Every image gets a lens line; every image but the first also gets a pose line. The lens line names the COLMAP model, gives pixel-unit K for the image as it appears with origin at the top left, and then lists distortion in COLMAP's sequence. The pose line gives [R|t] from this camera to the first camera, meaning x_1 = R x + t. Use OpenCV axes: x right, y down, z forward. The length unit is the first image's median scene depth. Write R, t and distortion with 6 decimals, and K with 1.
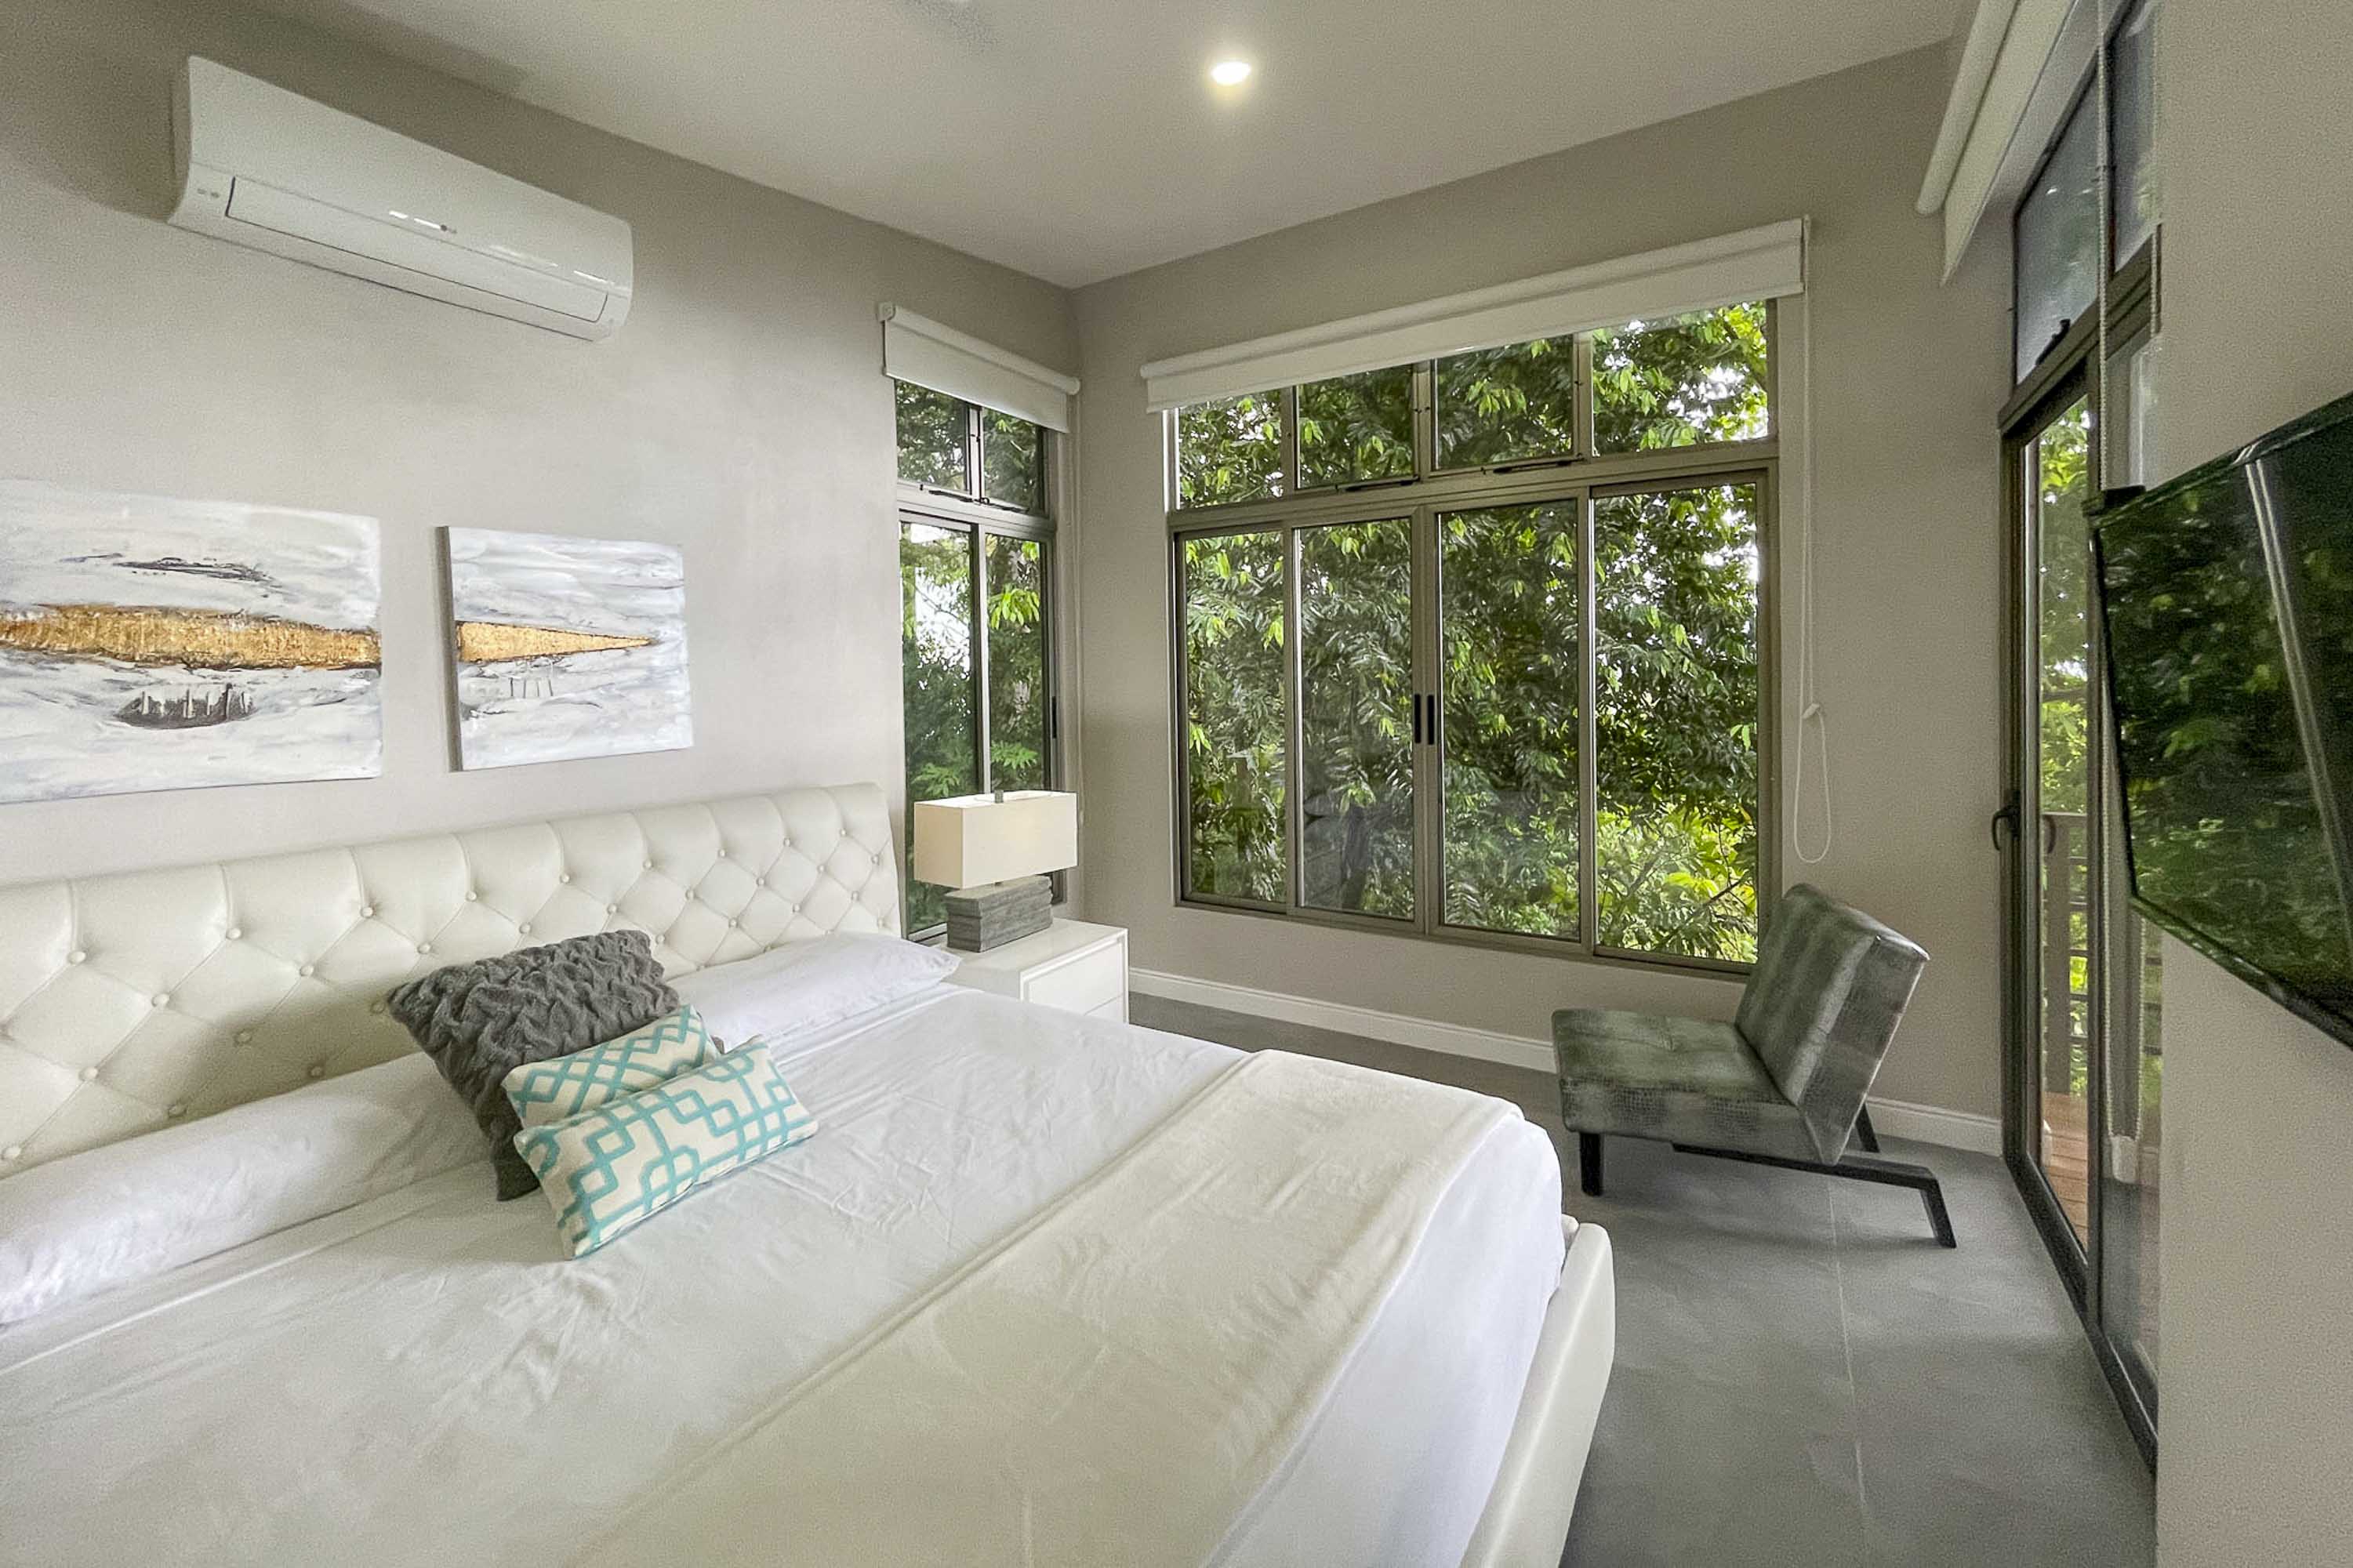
lens RADIAL K [[953.3, 0, 1176.9], [0, 953.3, 687.1], [0, 0, 1]] dist [-0.001829, -0.000216]
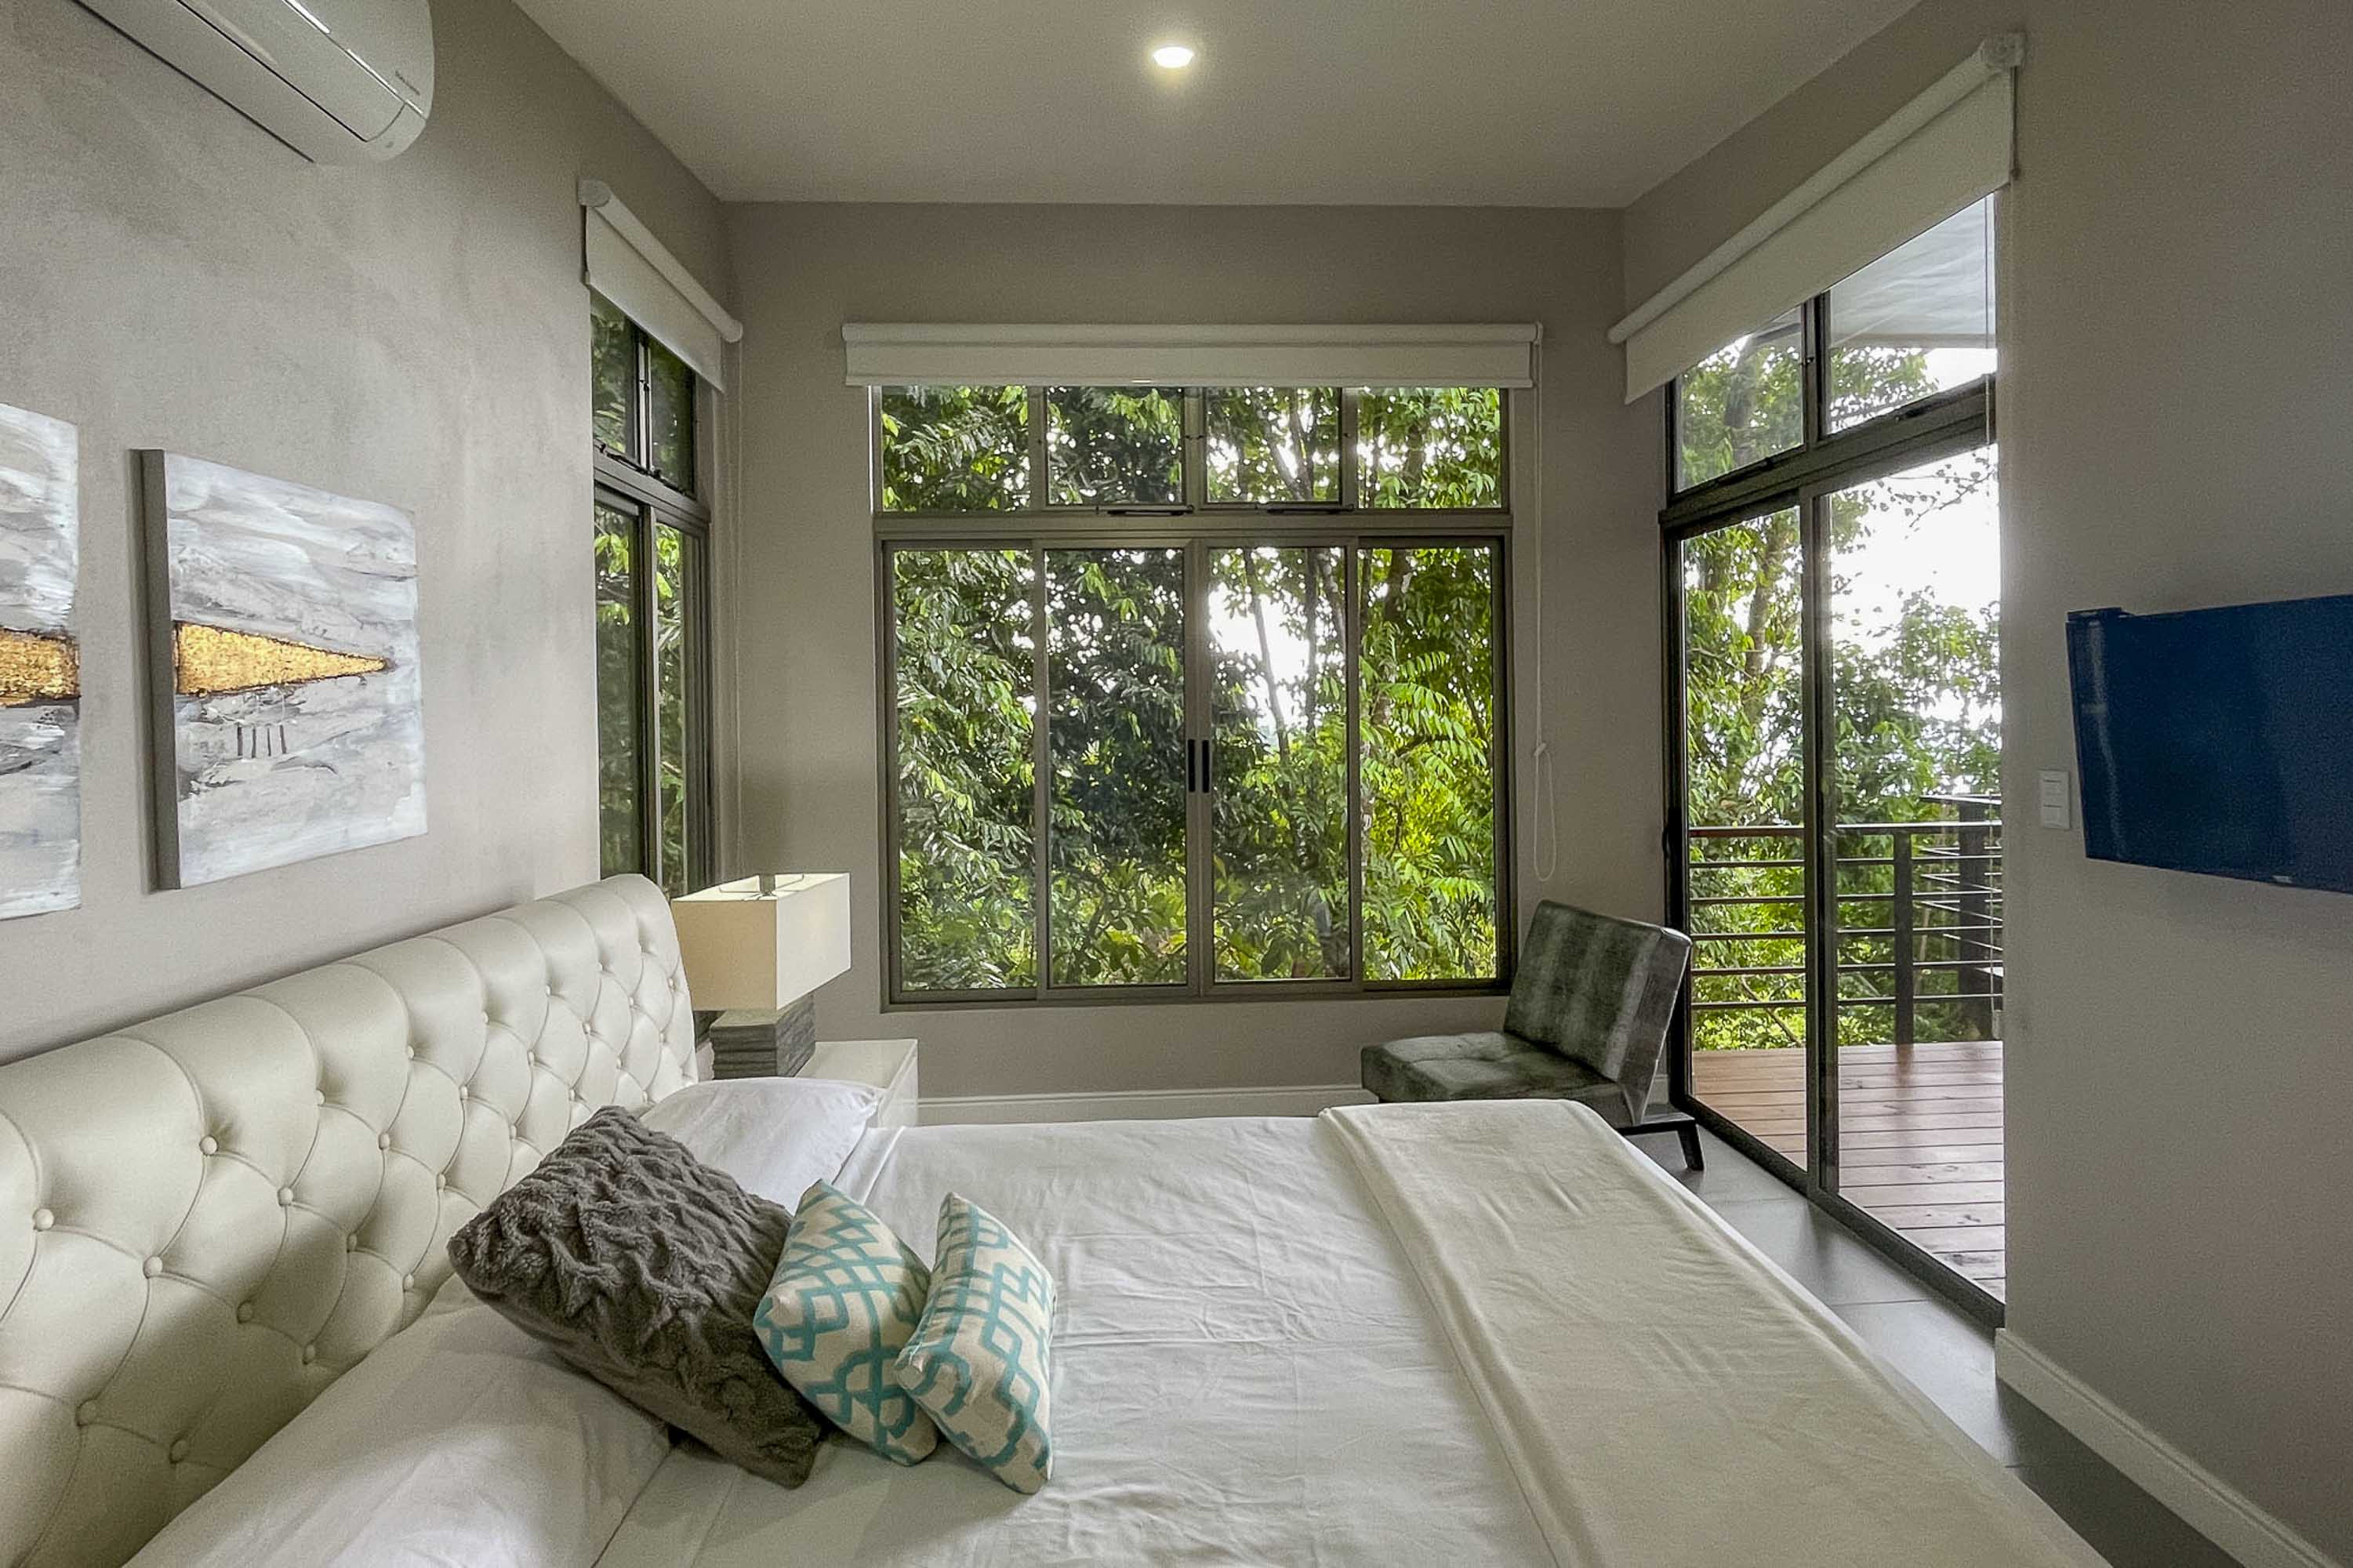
lens RADIAL K [[1176.1, 0, 1174.1], [0, 1176.1, 719.1], [0, 0, 1]] dist [-0.003412, -0.000099]
pose [[0.818389, 0.005183, 0.574641, -0.633966], [0.001680, 0.999933, -0.011412, -0.002845], [-0.574662, 0.010305, 0.818326, 0.093954]]
